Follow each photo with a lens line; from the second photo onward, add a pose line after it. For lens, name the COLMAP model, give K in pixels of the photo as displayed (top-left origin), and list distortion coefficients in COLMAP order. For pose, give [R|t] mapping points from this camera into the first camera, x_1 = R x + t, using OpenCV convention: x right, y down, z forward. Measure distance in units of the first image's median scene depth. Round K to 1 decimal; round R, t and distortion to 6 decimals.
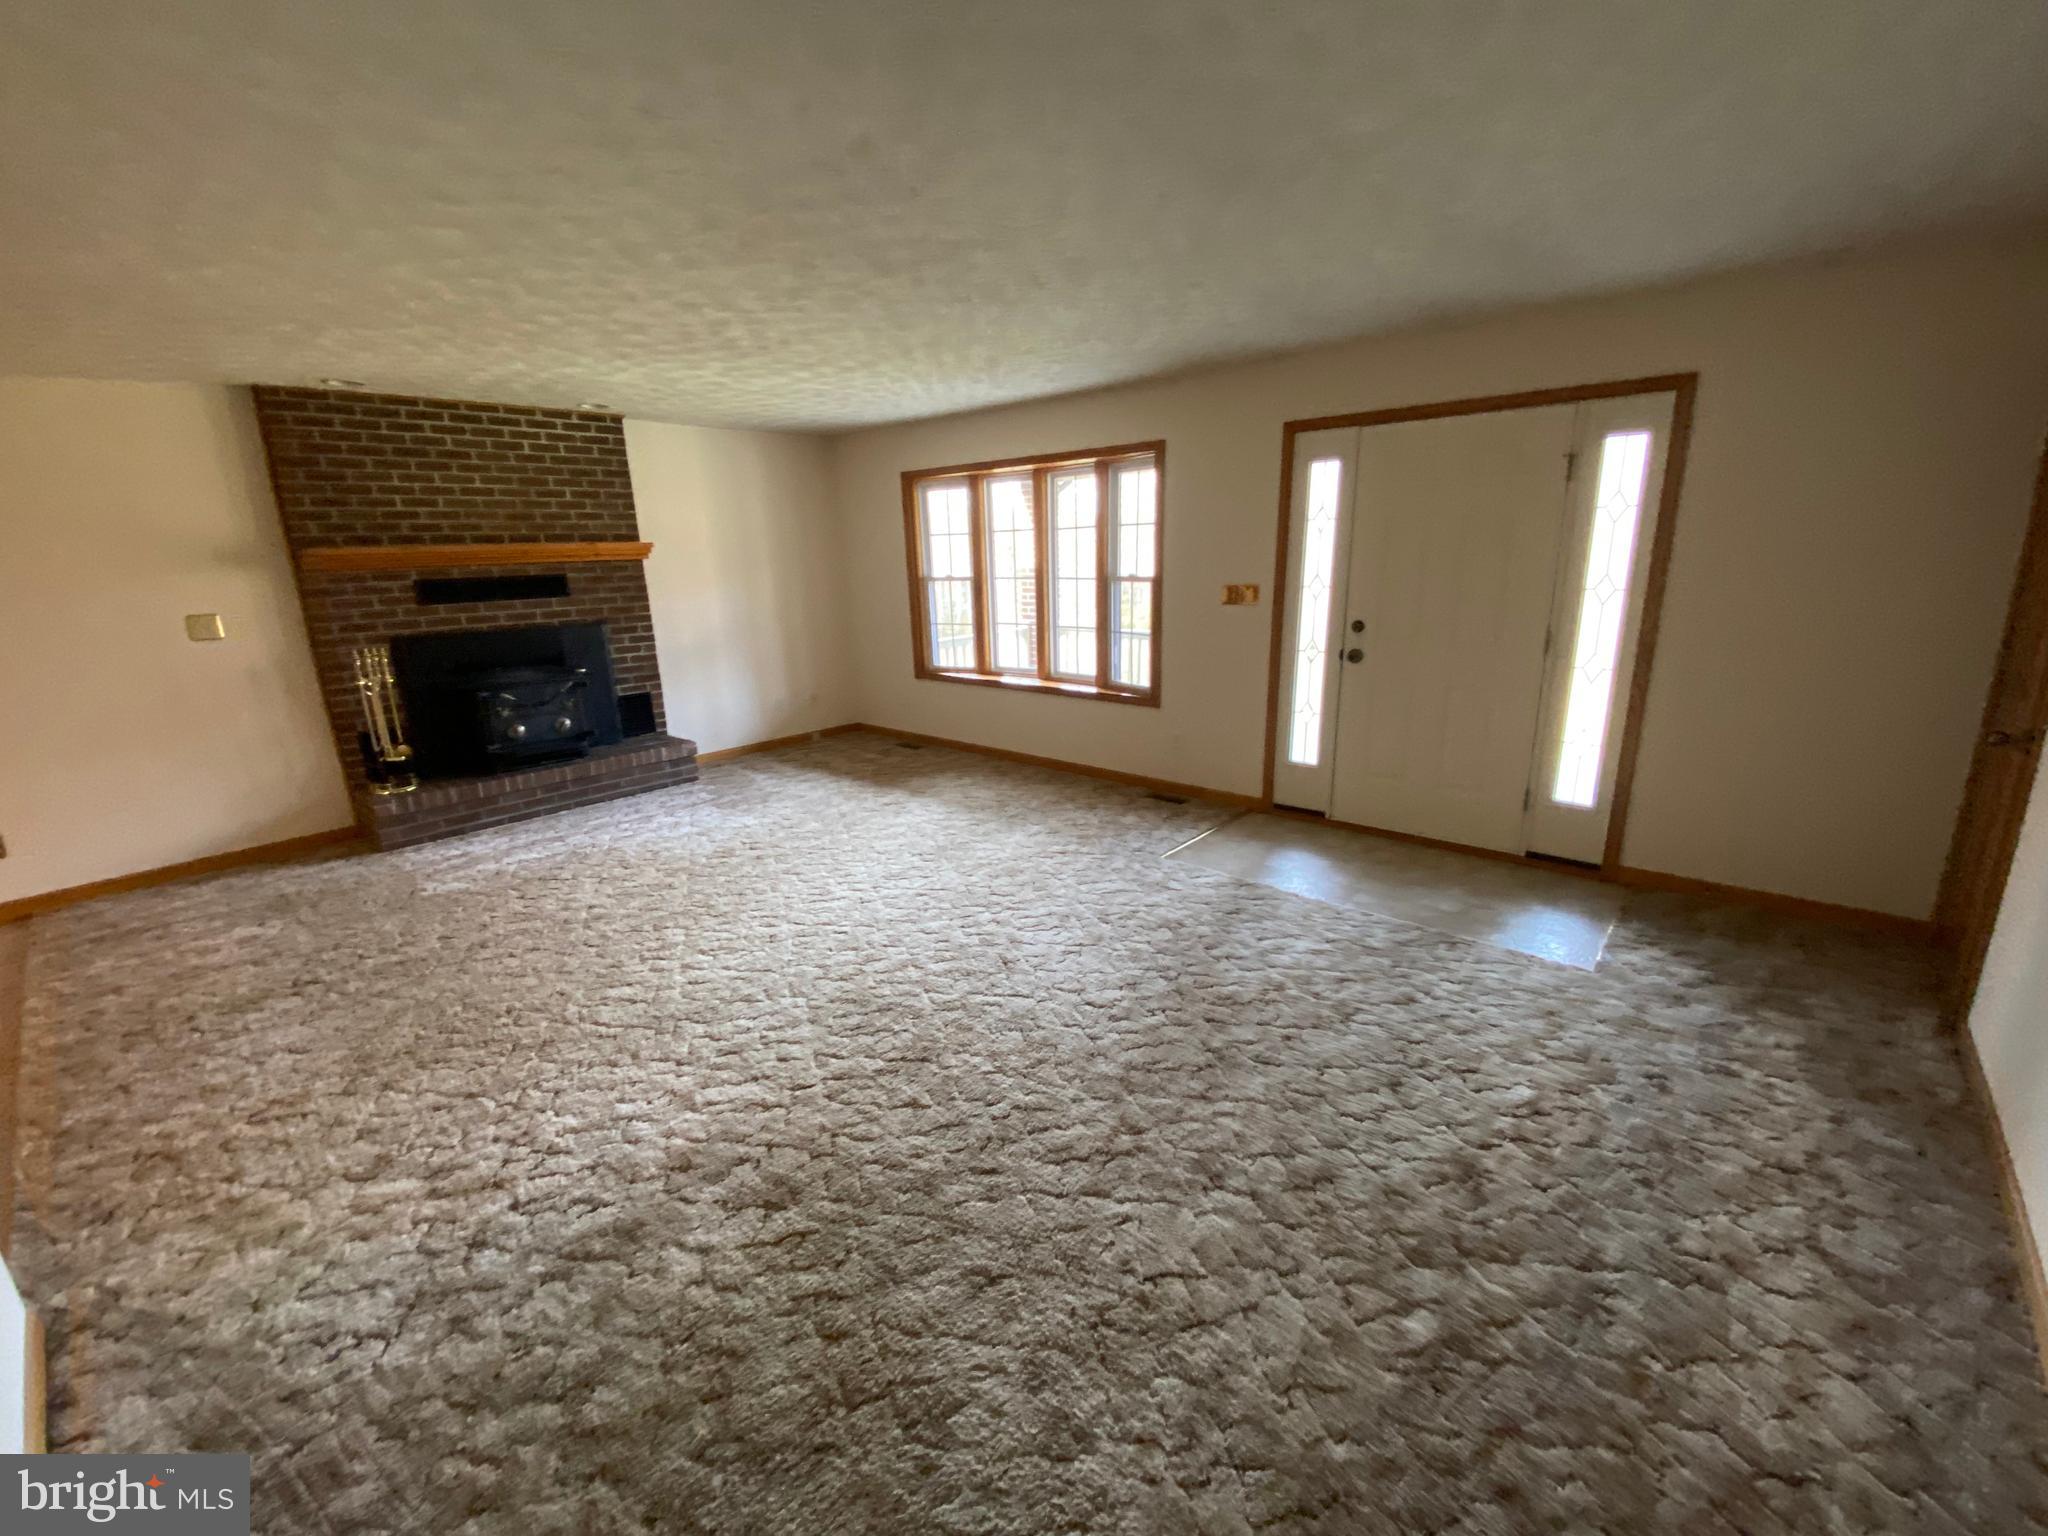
lens RADIAL K [[818.0, 0, 1035.5], [0, 818.0, 770.7], [0, 0, 1]] dist [0.005357, -0.014276]
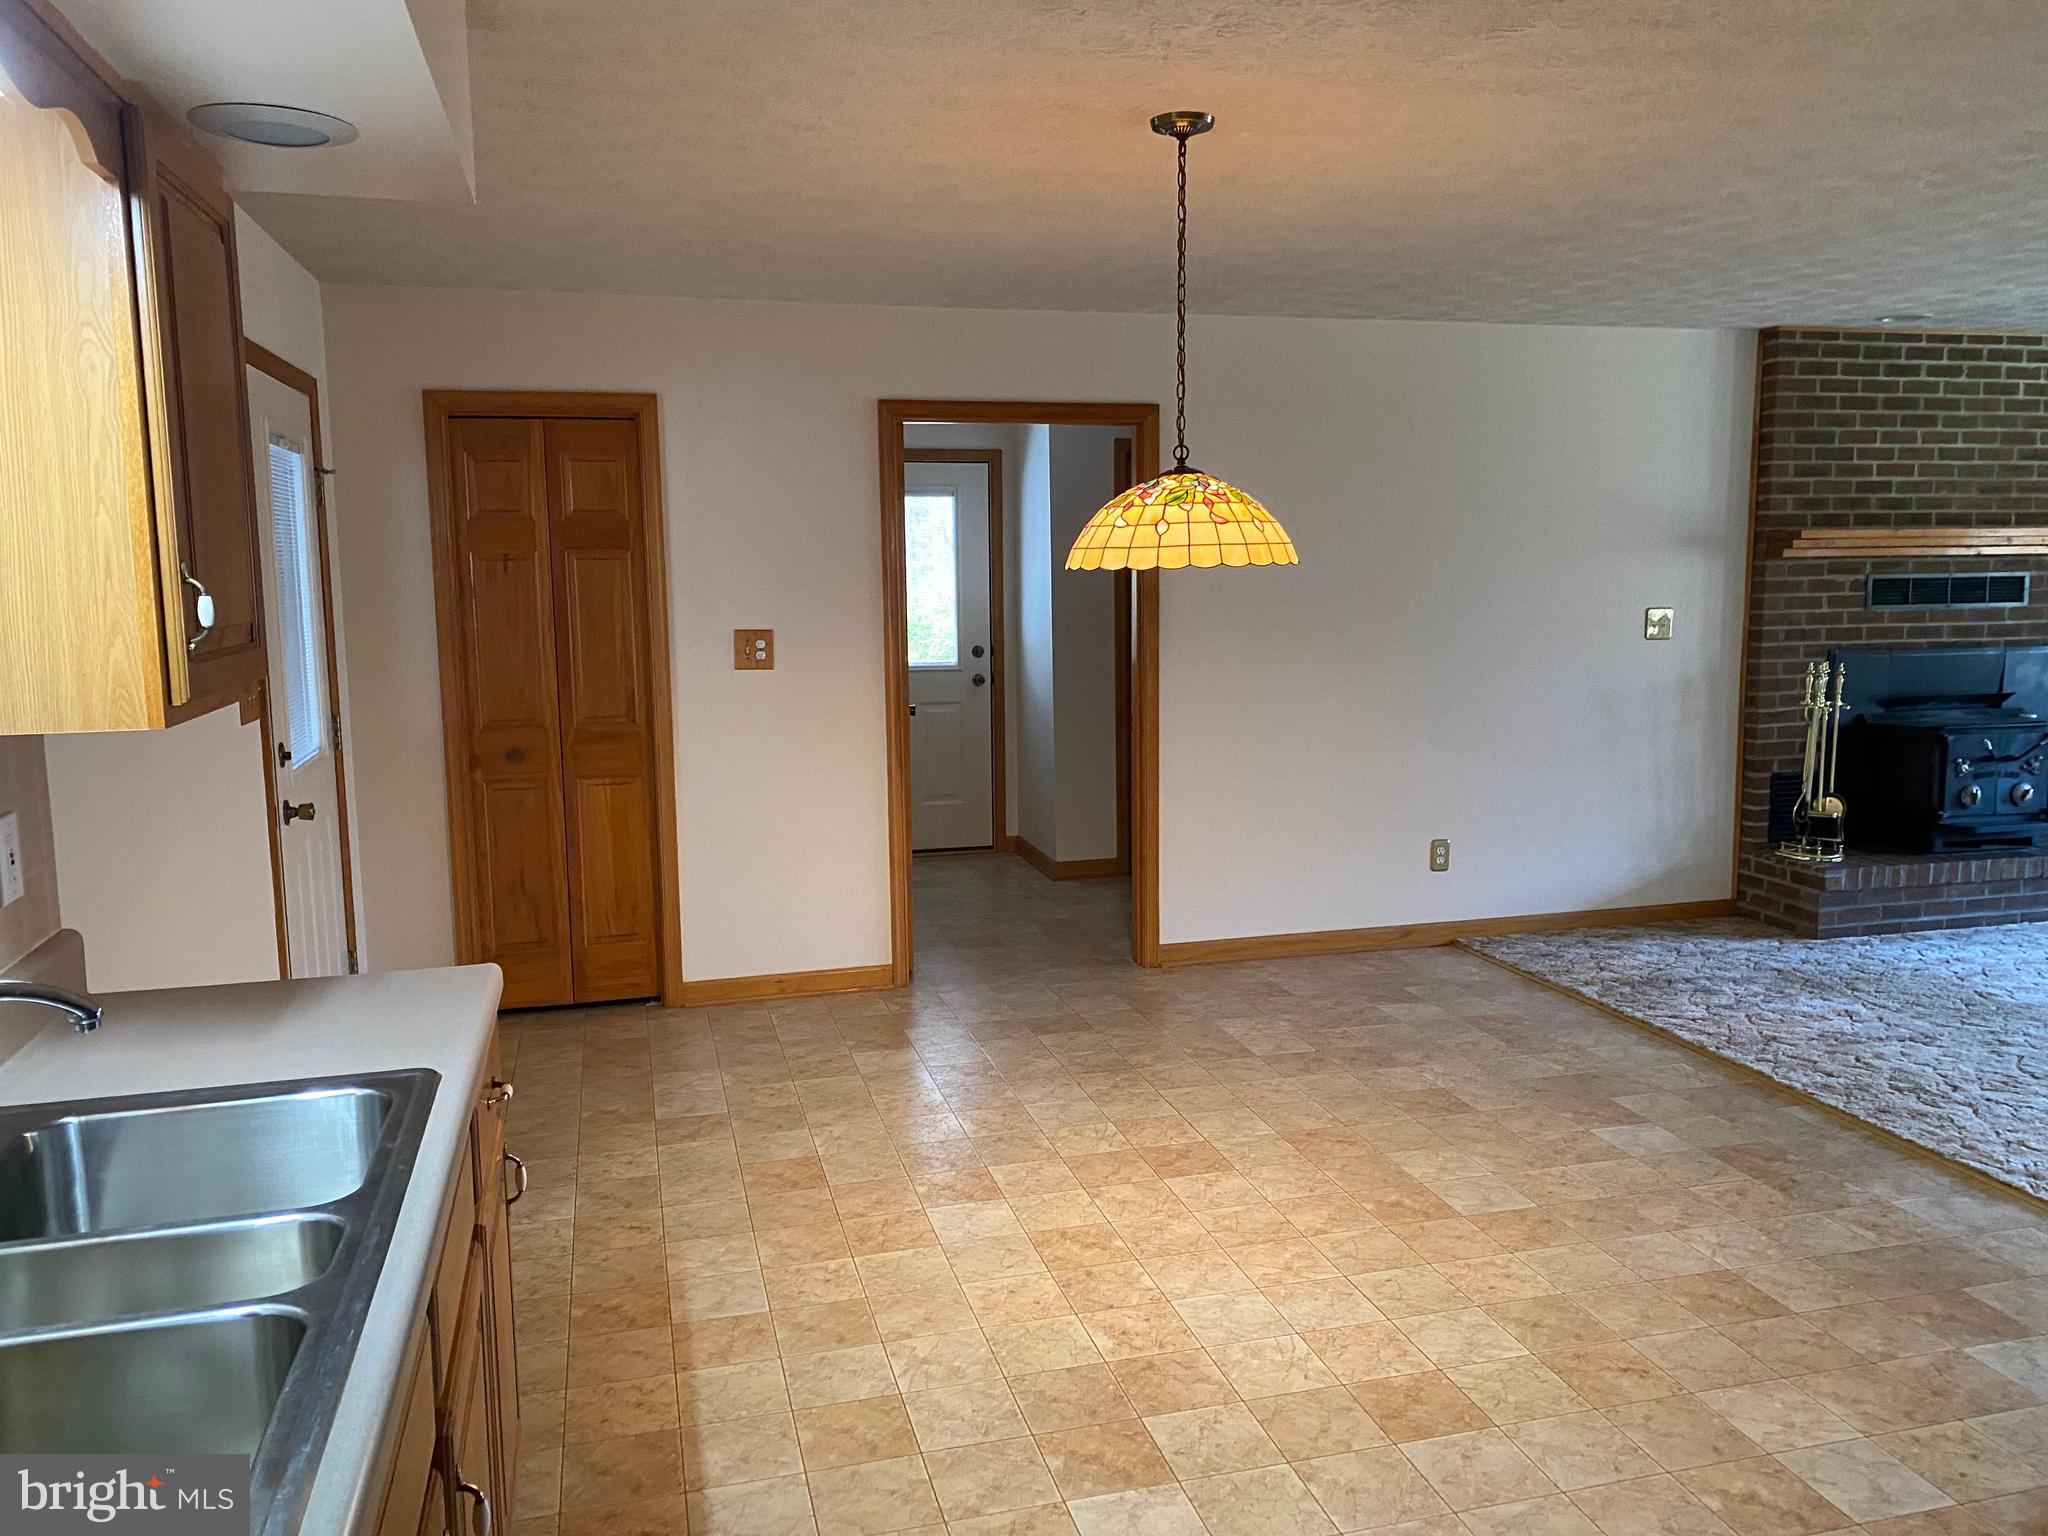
lens RADIAL K [[1548.4, 0, 1025.0], [0, 1548.4, 763.7], [0, 0, 1]] dist [0.052349, -0.075476]
pose [[0.824237, 0.090894, -0.558902, -0.652224], [-0.157090, 0.984994, -0.071478, 0.165216], [0.544019, 0.146713, 0.826147, -0.585994]]
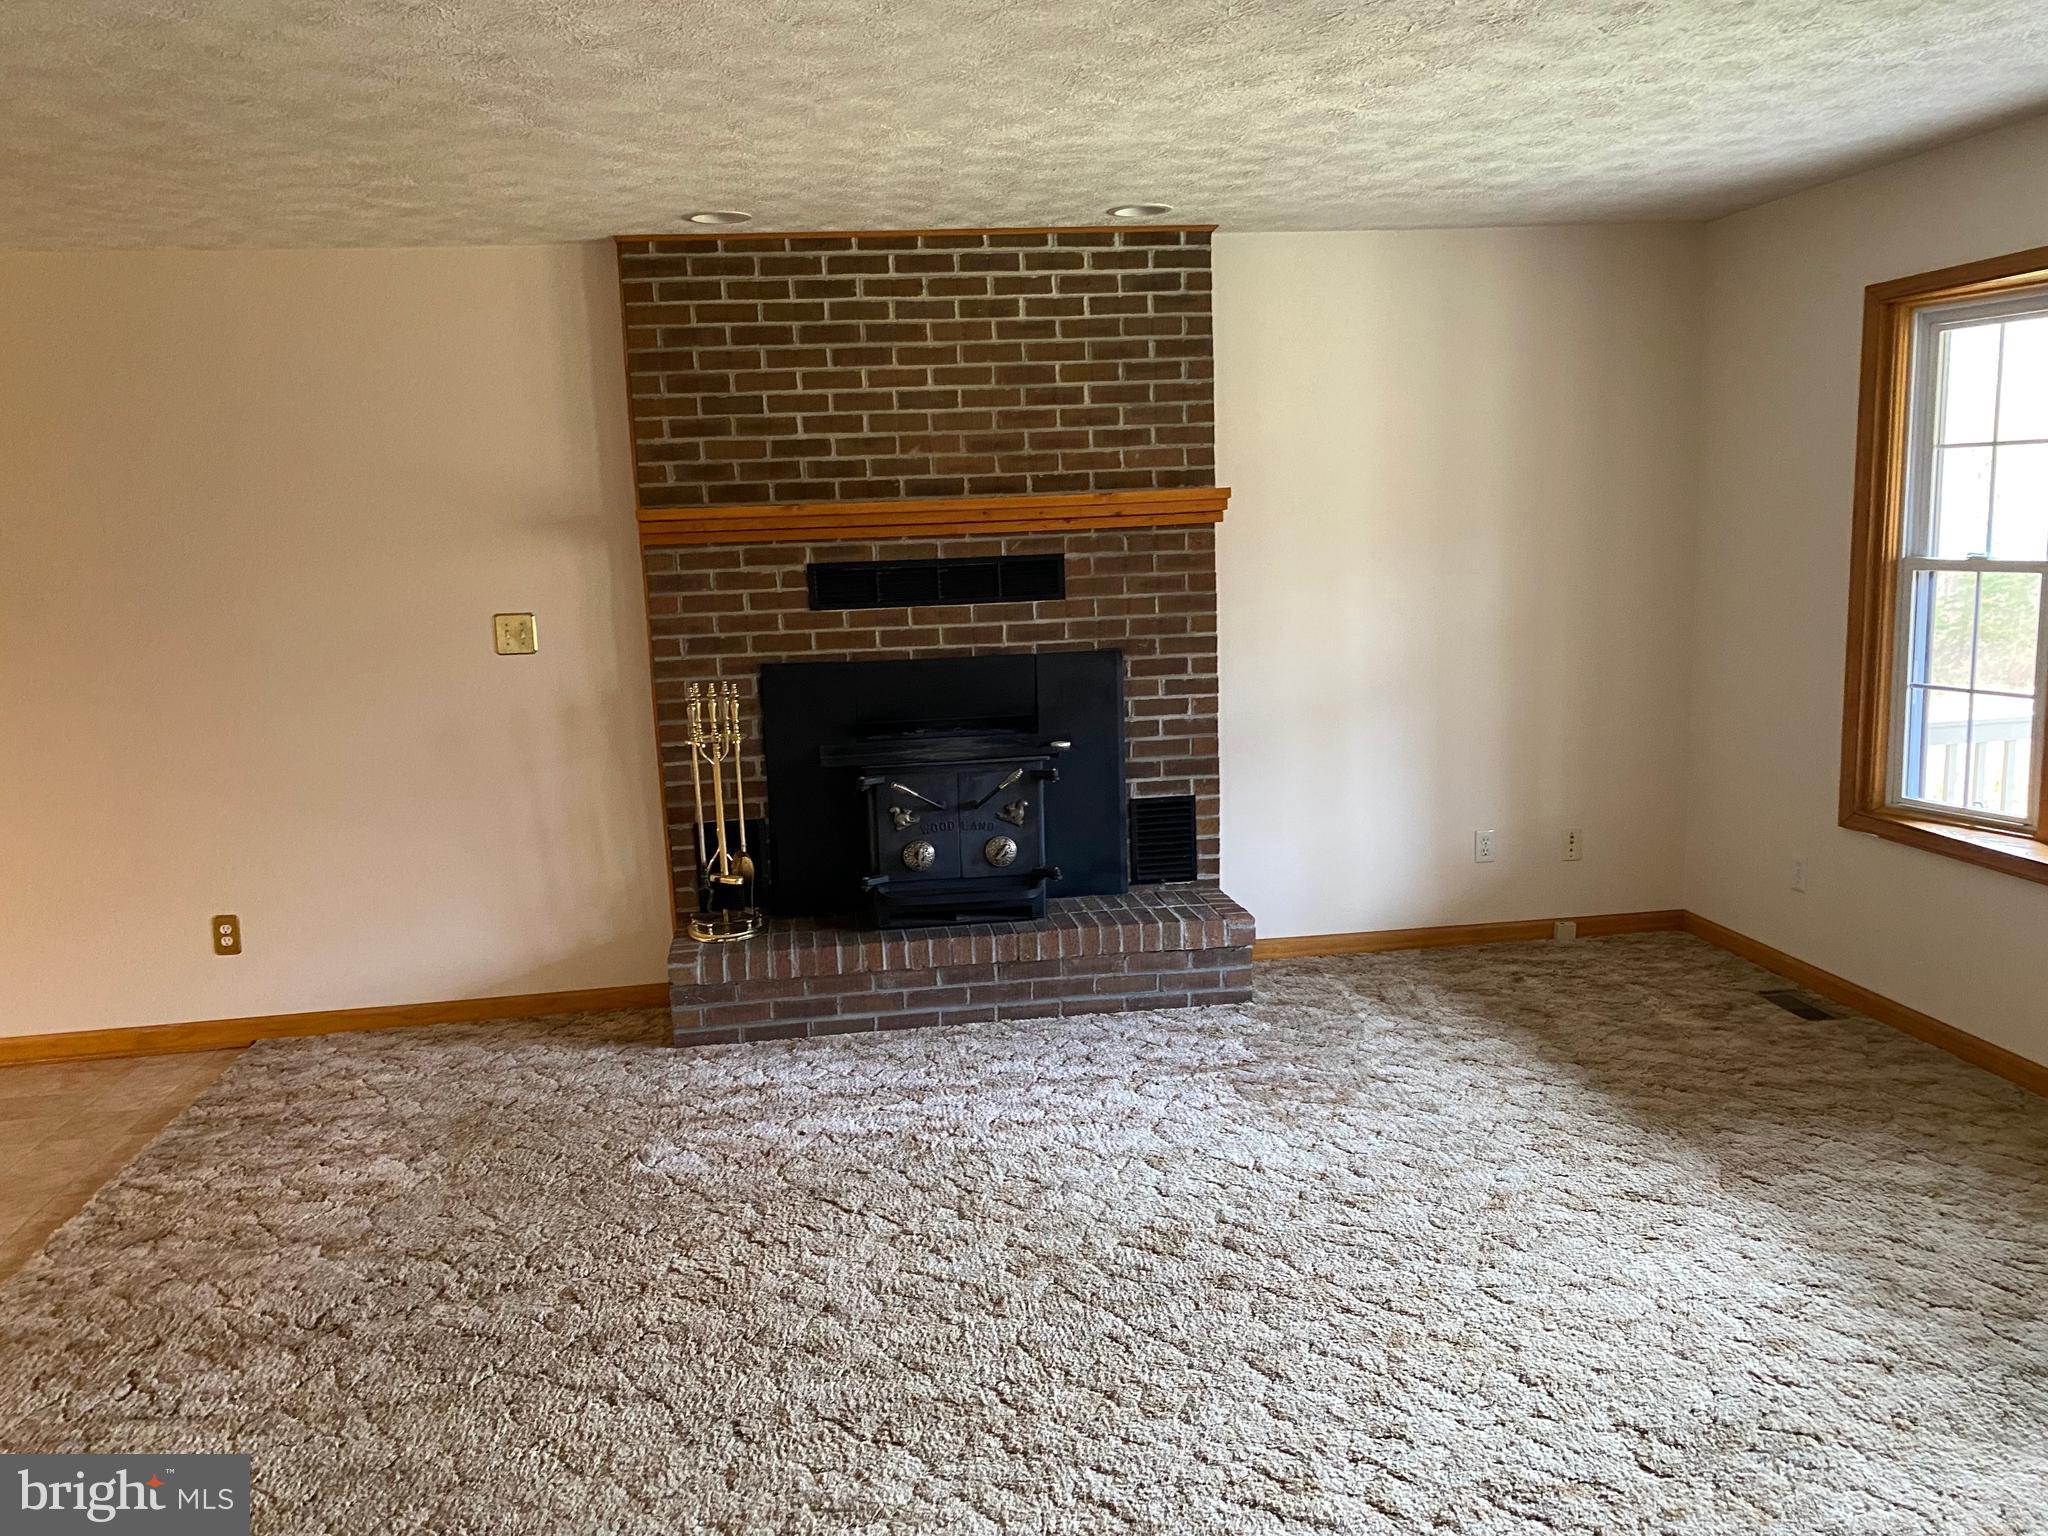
lens RADIAL K [[1548.4, 0, 1024.3], [0, 1548.4, 777.8], [0, 0, 1]] dist [0.052349, -0.075476]
pose [[0.752912, 0.108953, -0.649040, 0.049972], [-0.153650, 0.988048, -0.012378, -0.110265], [0.639934, 0.109045, 0.760653, 0.345437]]
